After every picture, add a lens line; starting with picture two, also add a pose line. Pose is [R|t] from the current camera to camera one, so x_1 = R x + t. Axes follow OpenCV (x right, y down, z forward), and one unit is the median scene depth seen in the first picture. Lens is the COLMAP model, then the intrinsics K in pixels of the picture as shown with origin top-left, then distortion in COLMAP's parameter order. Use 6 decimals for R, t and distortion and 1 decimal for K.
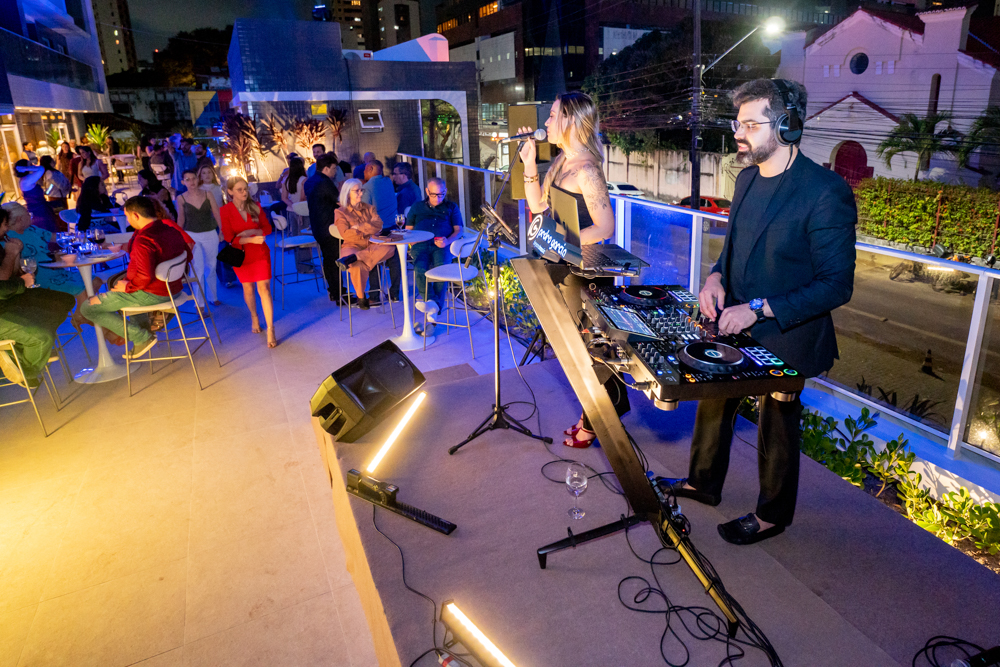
lens RADIAL K [[589.3, 0, 564.0], [0, 589.3, 263.9], [0, 0, 1]] dist [-0.038762, 0.009723]
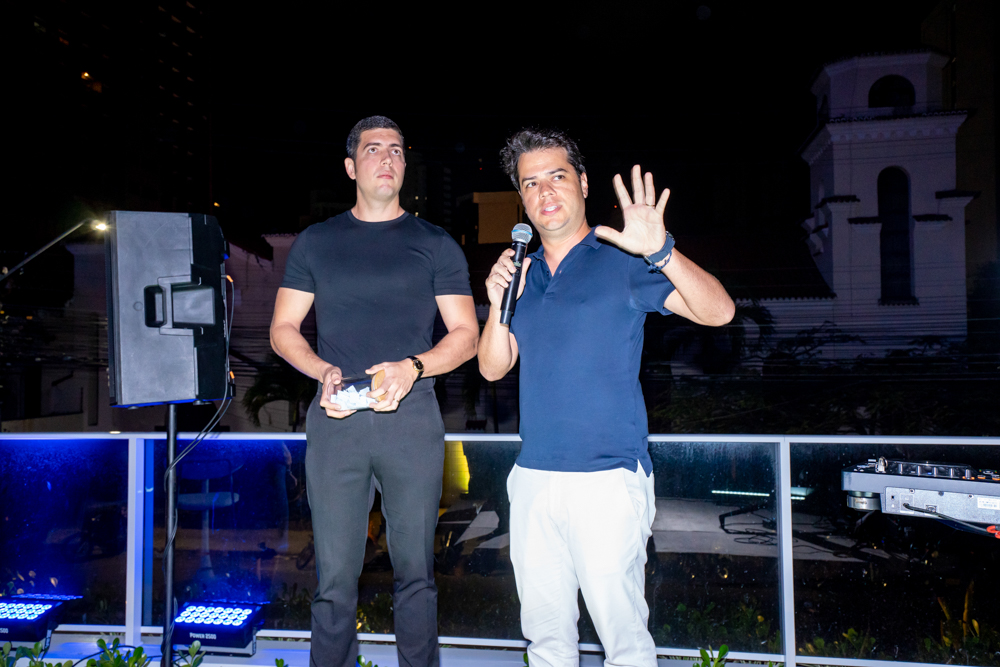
lens RADIAL K [[838.6, 0, 502.1], [0, 838.6, 336.0], [0, 0, 1]] dist [0.031499, 0.046845]
pose [[0.646857, 0.028254, 0.762088, -0.073970], [0.193448, 0.960549, -0.199810, 0.005066], [-0.737668, 0.276673, 0.615872, 0.065599]]
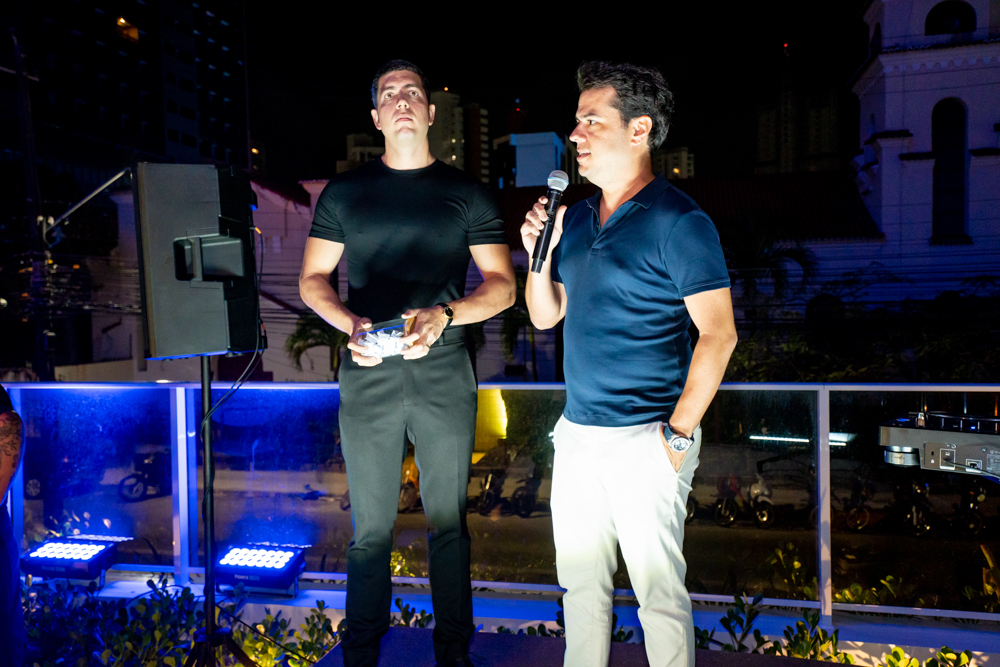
lens RADIAL K [[838.6, 0, 501.9], [0, 838.6, 336.3], [0, 0, 1]] dist [0.031499, 0.046845]
pose [[0.681833, -0.026658, 0.731022, -0.071708], [0.192705, 0.970582, -0.144345, 0.004129], [-0.705669, 0.239291, 0.666912, 0.065463]]
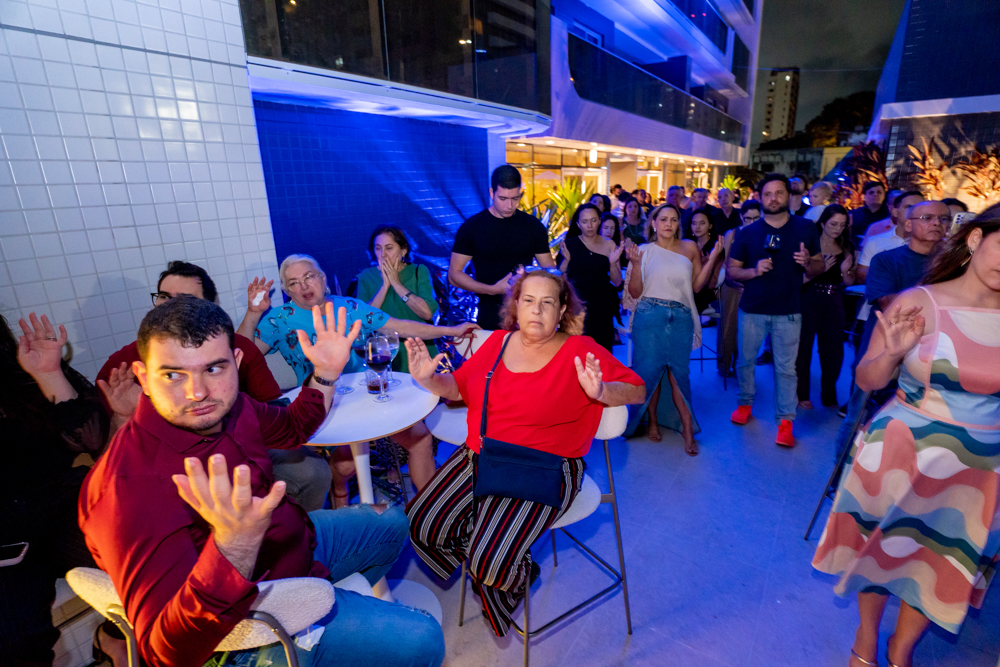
lens RADIAL K [[485.0, 0, 505.3], [0, 485.0, 333.8], [0, 0, 1]] dist [-0.033471, 0.003186]
pose [[0.429548, 0.262990, -0.863901, -0.110774], [-0.205256, 0.960048, 0.190203, -0.033596], [0.879408, 0.095620, 0.466367, 0.207144]]
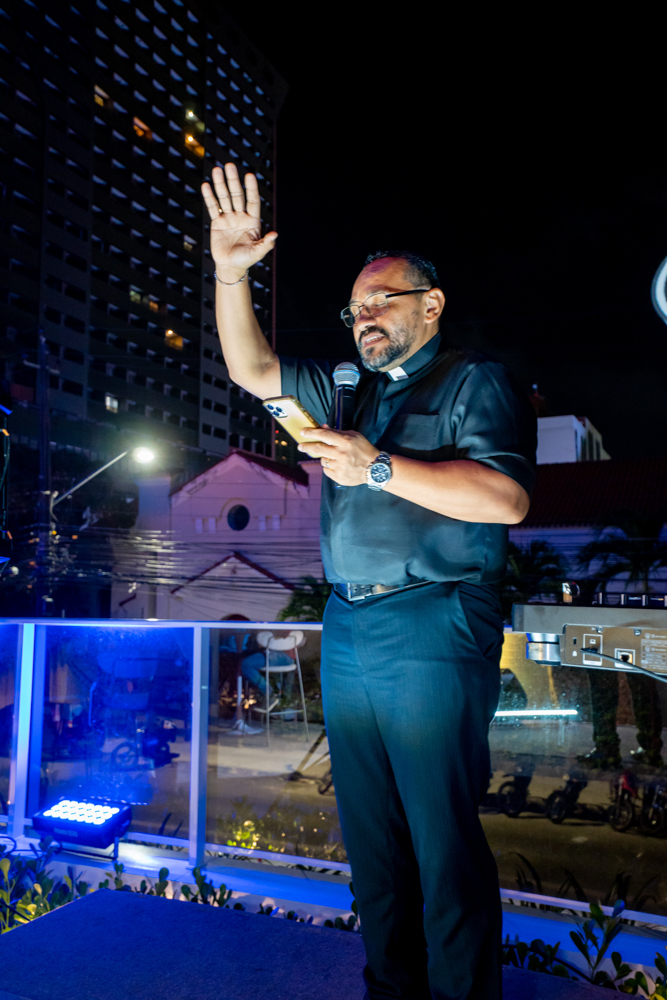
lens RADIAL K [[838.6, 0, 330.7], [0, 838.6, 494.4], [0, 0, 1]] dist [0.031499, 0.046845]
pose [[0.828282, 0.077826, 0.554880, -0.029534], [0.130830, 0.936070, -0.326583, 0.017726], [-0.544824, 0.343098, 0.765148, 0.057047]]
